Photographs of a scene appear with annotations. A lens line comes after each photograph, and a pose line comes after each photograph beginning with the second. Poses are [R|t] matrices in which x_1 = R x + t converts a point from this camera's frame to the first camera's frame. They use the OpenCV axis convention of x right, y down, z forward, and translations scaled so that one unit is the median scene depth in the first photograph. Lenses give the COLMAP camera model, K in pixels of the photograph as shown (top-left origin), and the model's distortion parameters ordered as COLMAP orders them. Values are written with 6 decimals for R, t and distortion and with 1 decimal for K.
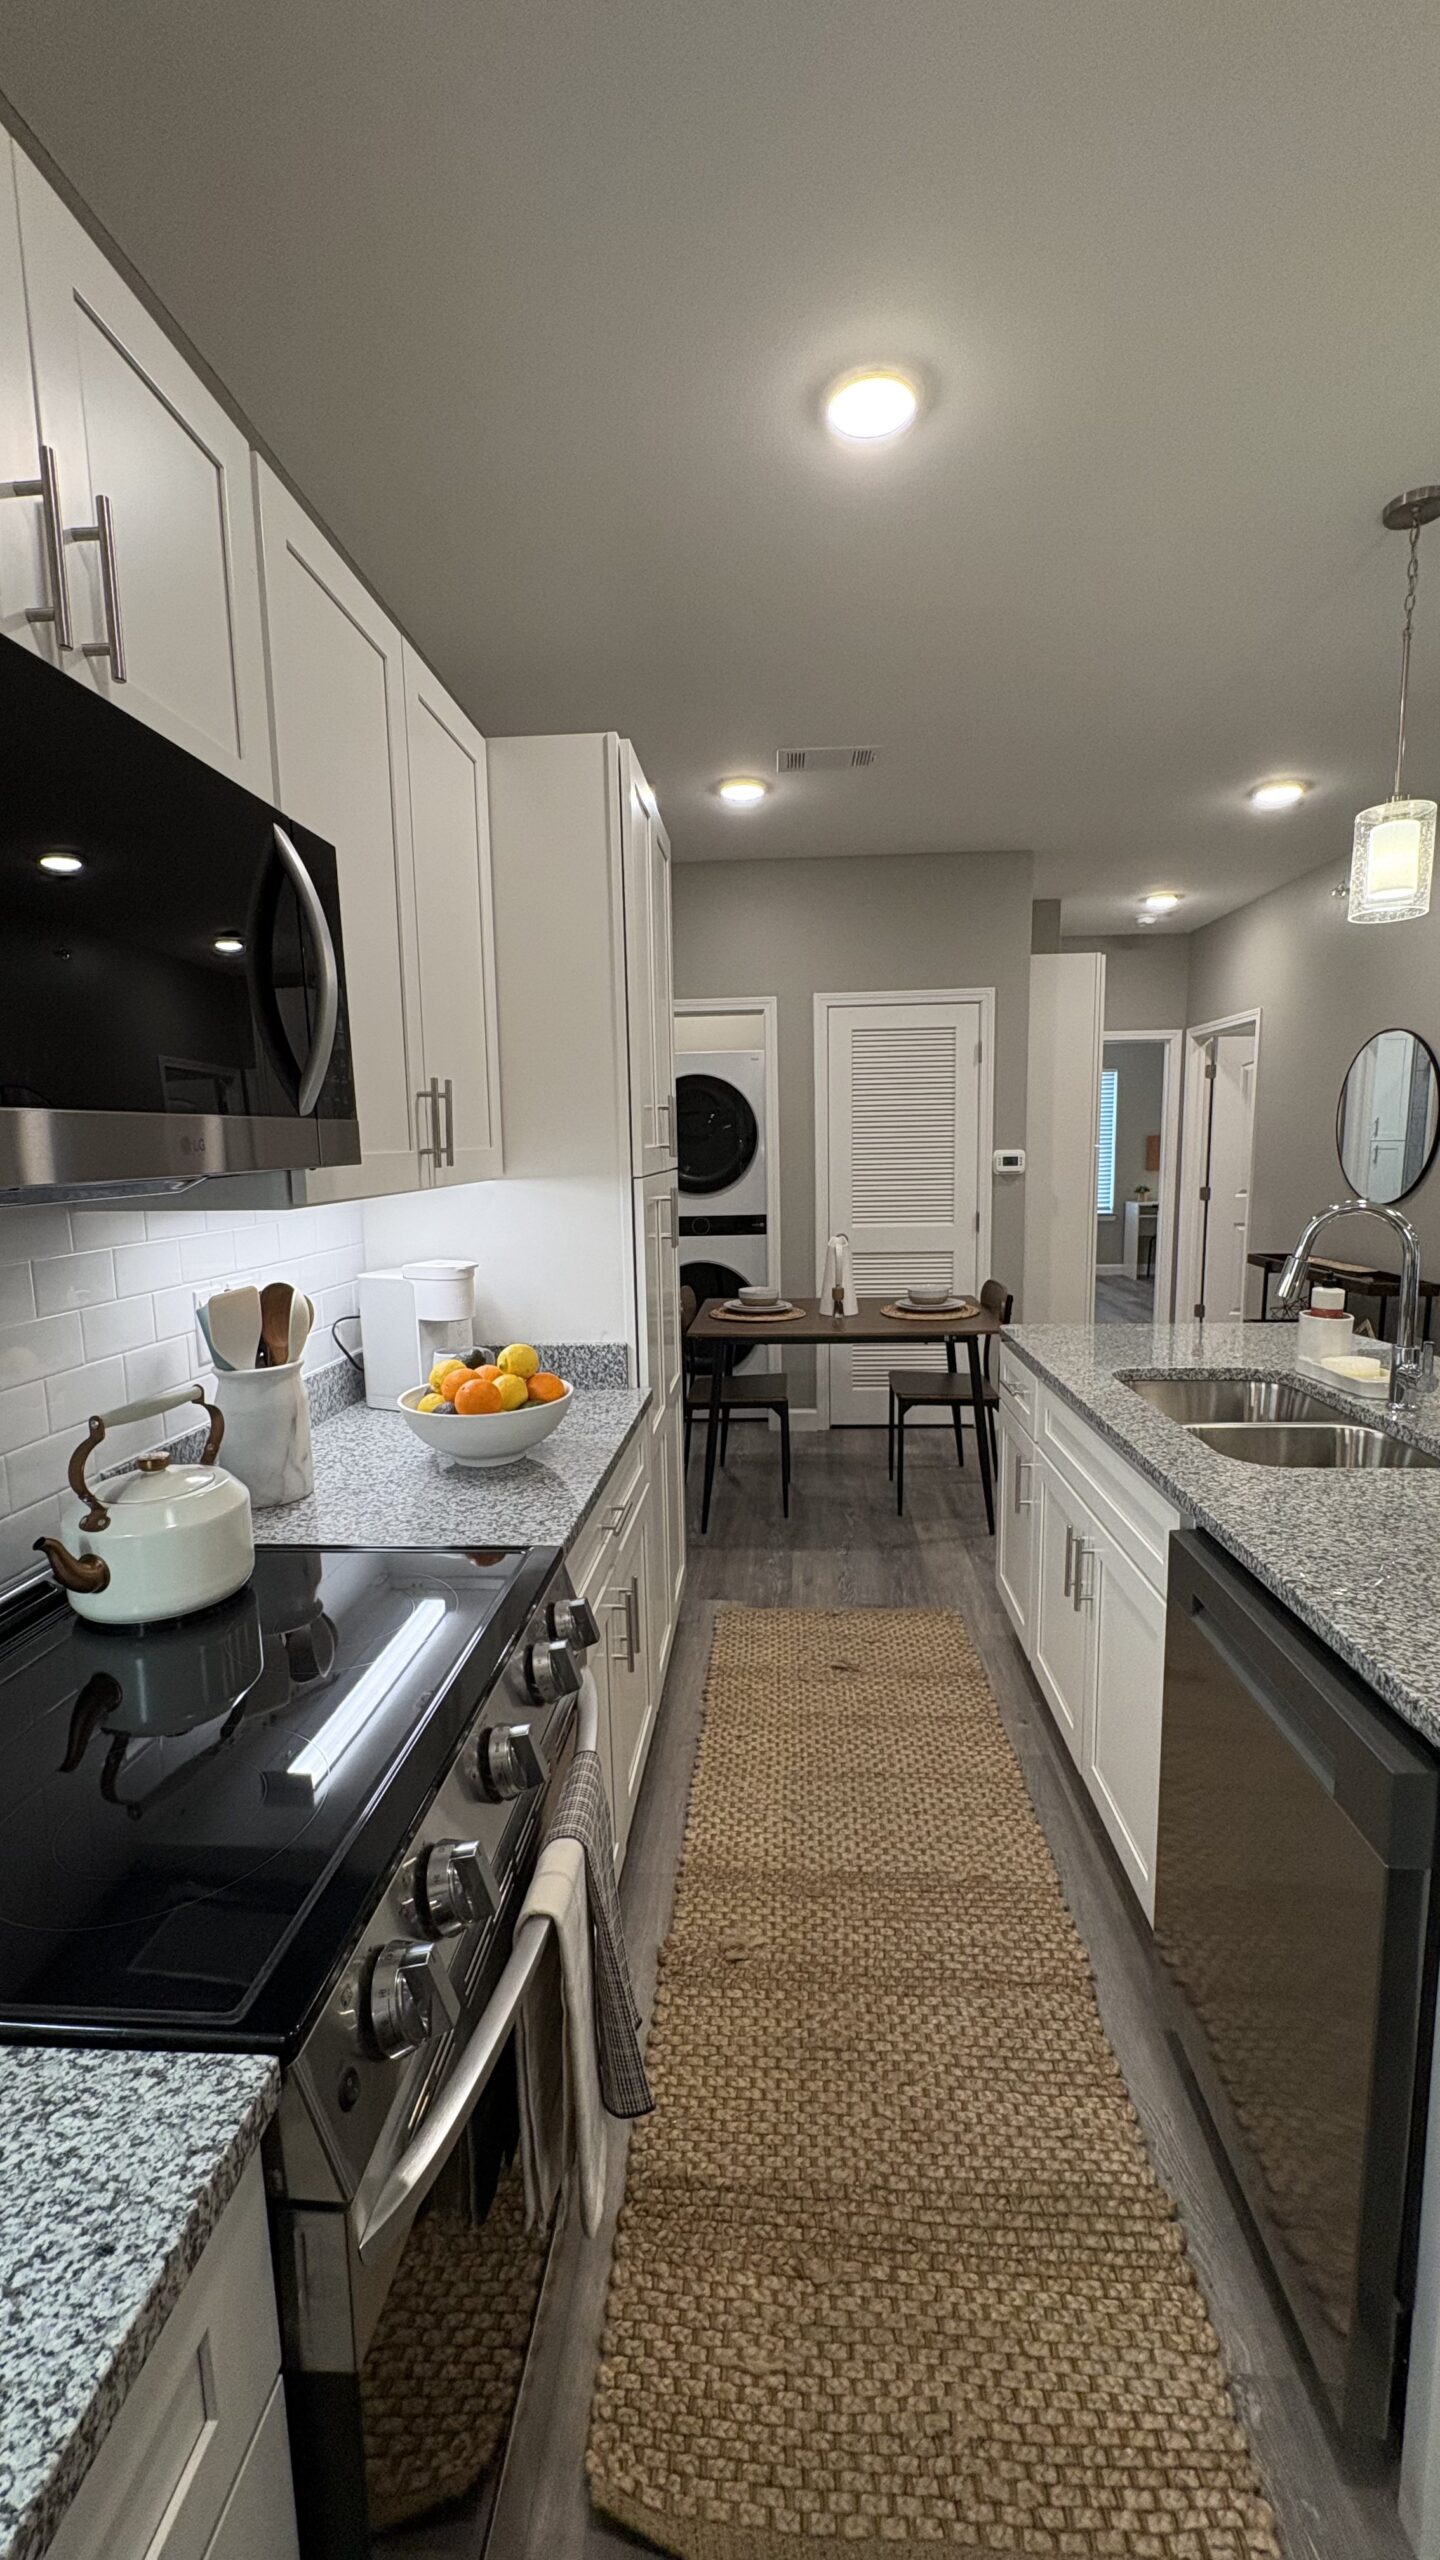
lens RADIAL K [[1008.0, 0, 727.4], [0, 1008.0, 1282.1], [0, 0, 1]] dist [-0.004238, 0.000504]
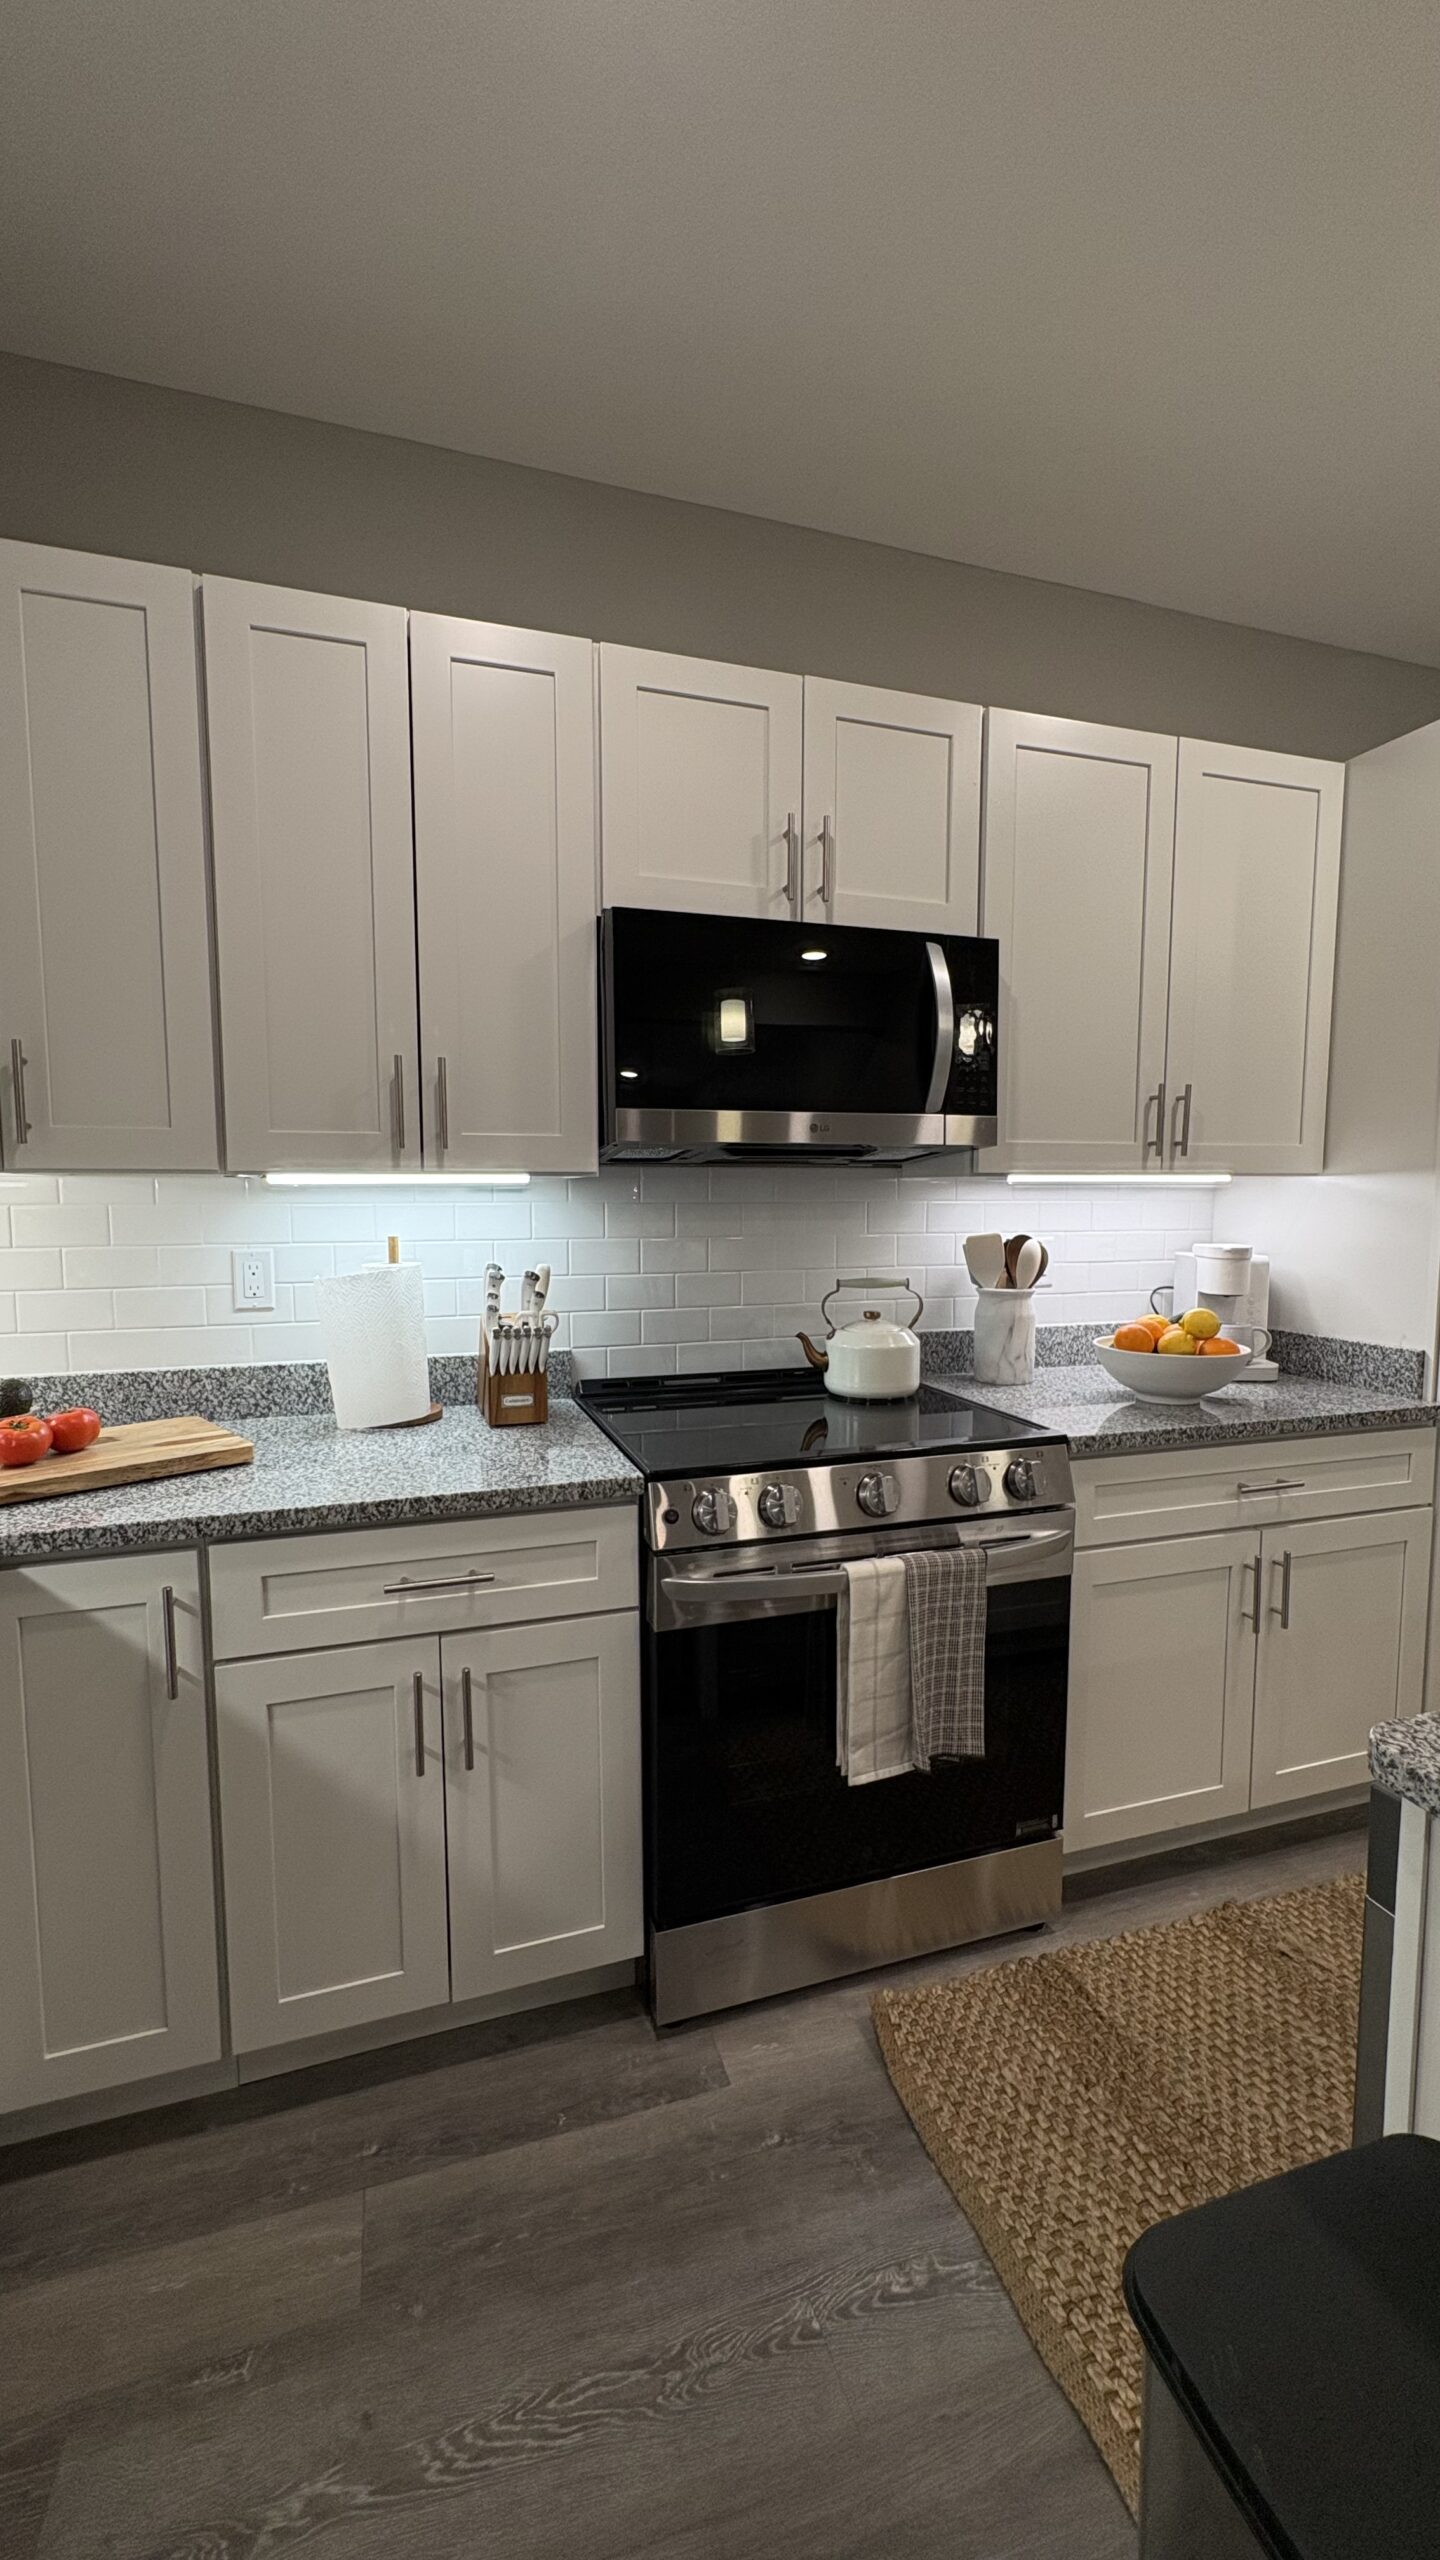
lens RADIAL K [[1008.0, 0, 727.4], [0, 1008.0, 1282.1], [0, 0, 1]] dist [-0.004238, 0.000504]
pose [[0.373606, 0.092958, -0.922918, 0.770727], [-0.130134, 0.990378, 0.047074, 0.056437], [0.918414, 0.102516, 0.382109, 0.065120]]
